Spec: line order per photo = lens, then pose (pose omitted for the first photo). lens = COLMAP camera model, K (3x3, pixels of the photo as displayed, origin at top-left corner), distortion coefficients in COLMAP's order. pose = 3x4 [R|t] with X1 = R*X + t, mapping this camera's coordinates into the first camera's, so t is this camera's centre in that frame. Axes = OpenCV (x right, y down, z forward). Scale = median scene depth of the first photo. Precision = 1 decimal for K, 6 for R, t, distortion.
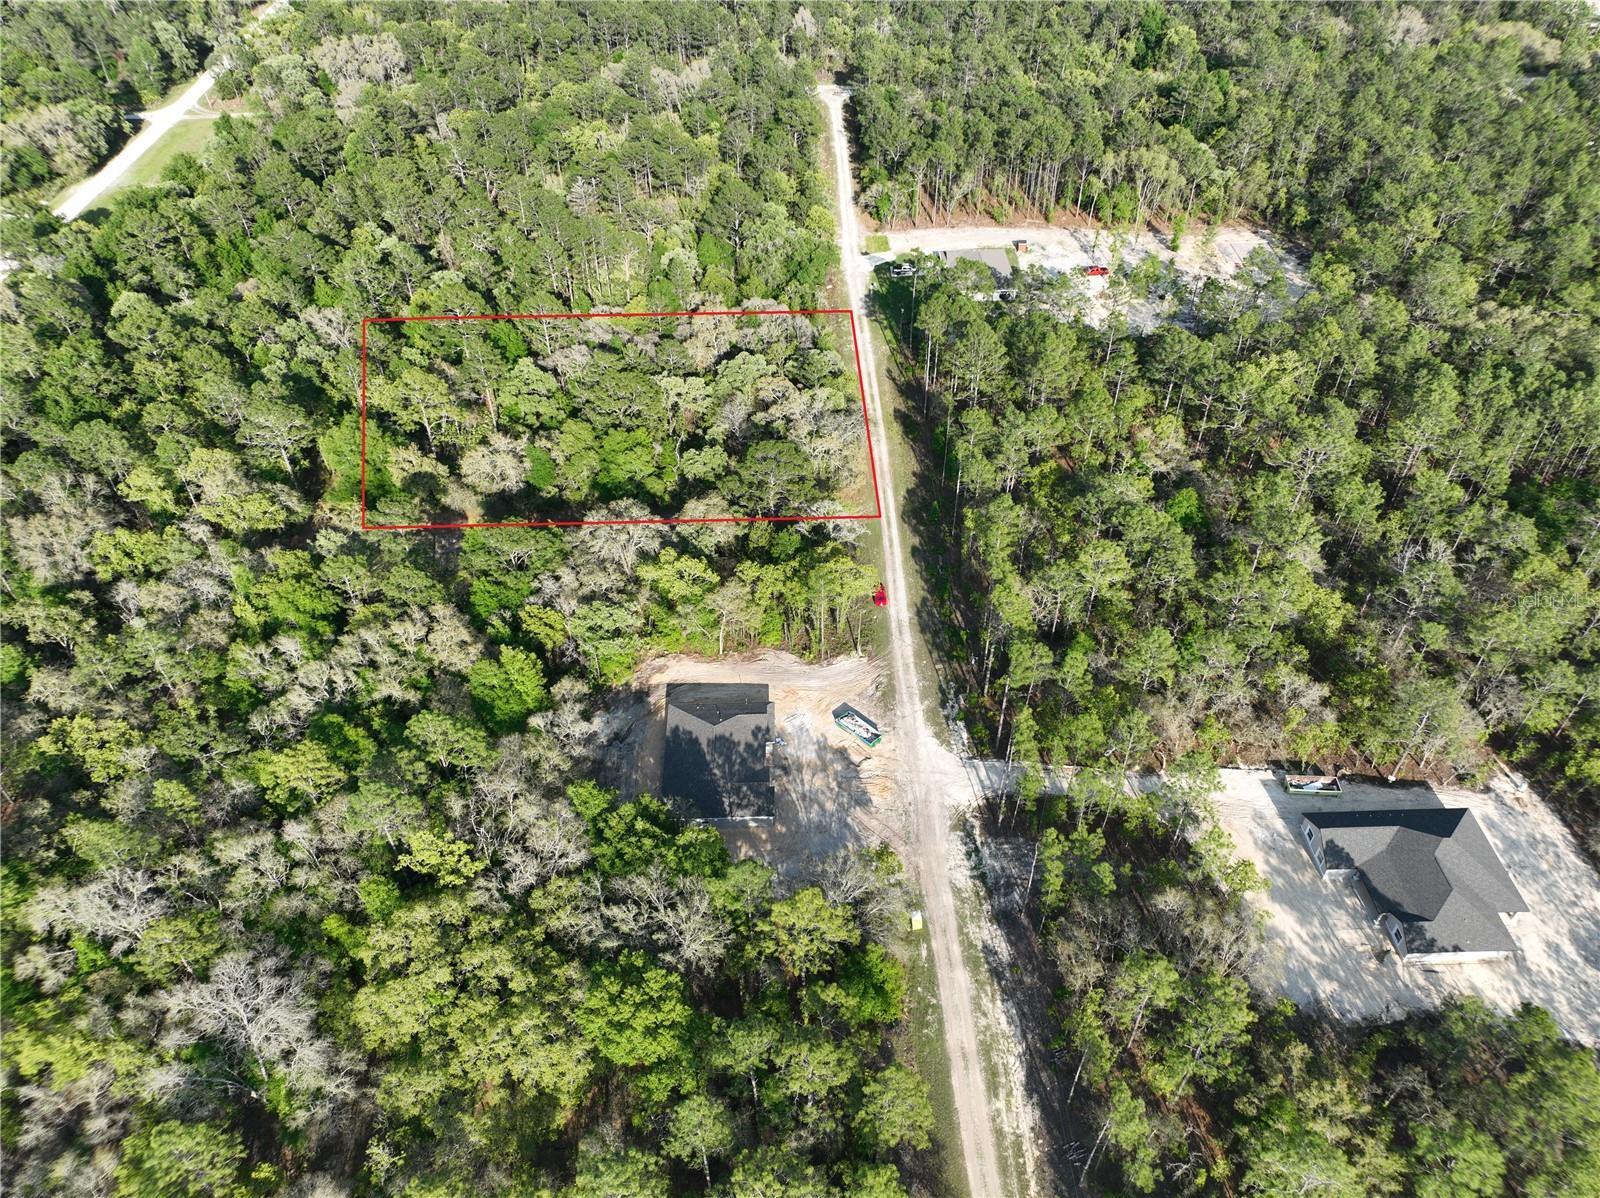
lens RADIAL K [[1151.2, 0, 800.0], [0, 1151.2, 599.0], [0, 0, 1]] dist [-0.008013, 0.034054]
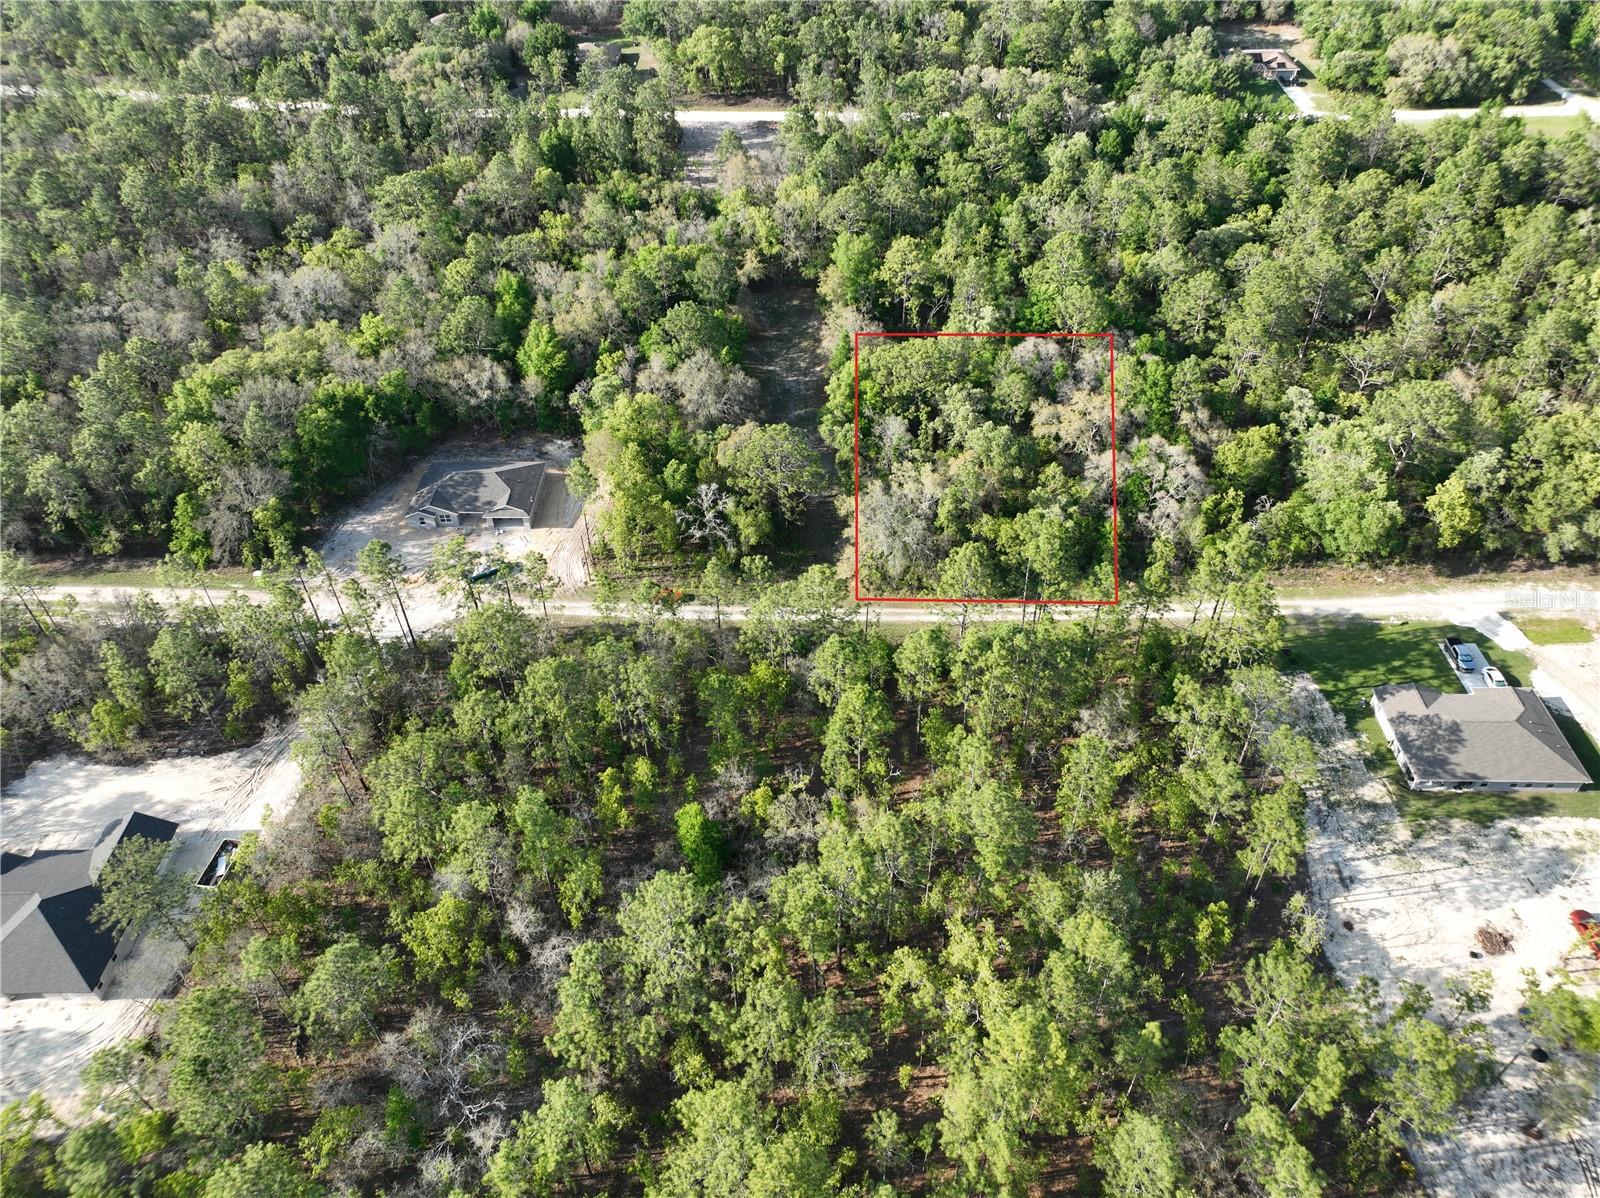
lens RADIAL K [[1151.2, 0, 800.0], [0, 1151.2, 599.0], [0, 0, 1]] dist [-0.008013, 0.034054]
pose [[-0.056487, 0.682709, -0.728504, 0.892057], [-0.645630, 0.531596, 0.548240, -0.697831], [0.761558, 0.501313, 0.410749, 0.834290]]
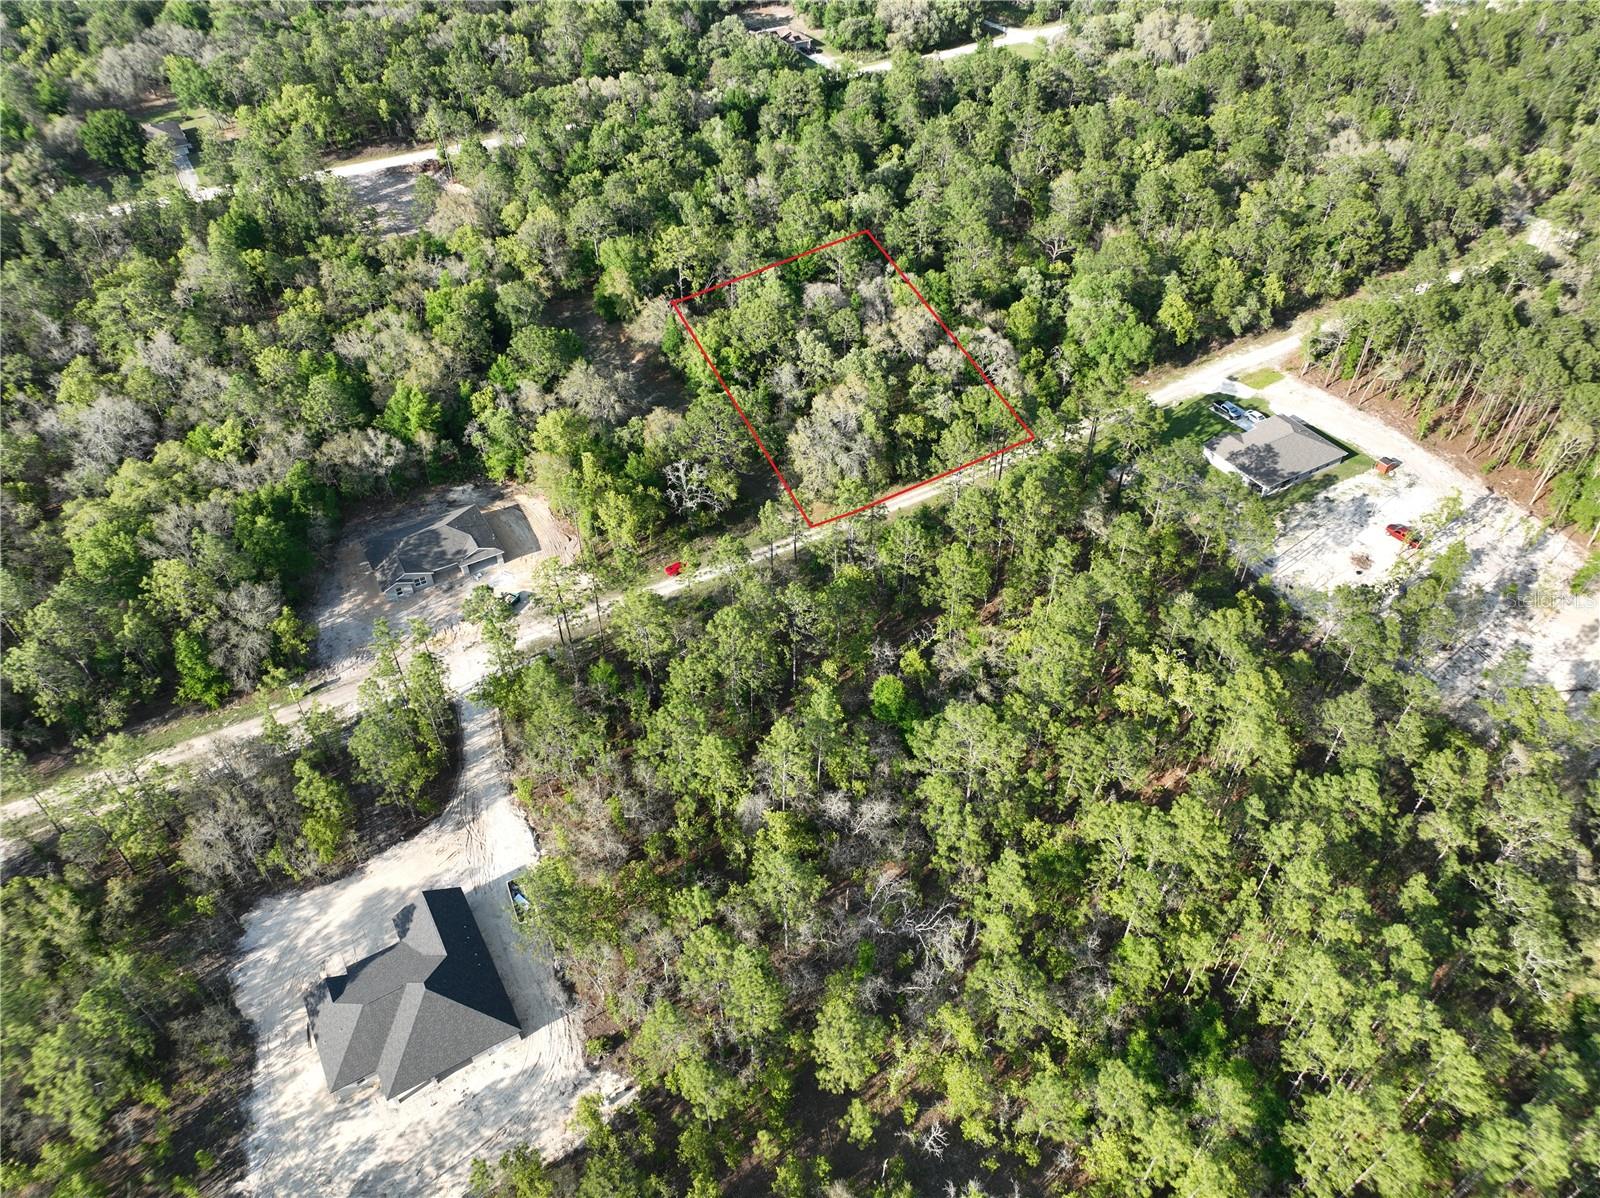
lens RADIAL K [[1151.2, 0, 800.0], [0, 1151.2, 599.0], [0, 0, 1]] dist [-0.008013, 0.034054]
pose [[0.471394, 0.601251, -0.645202, 0.968554], [-0.581571, 0.761902, 0.285097, -0.410705], [0.662995, 0.240838, 0.708826, 0.407823]]
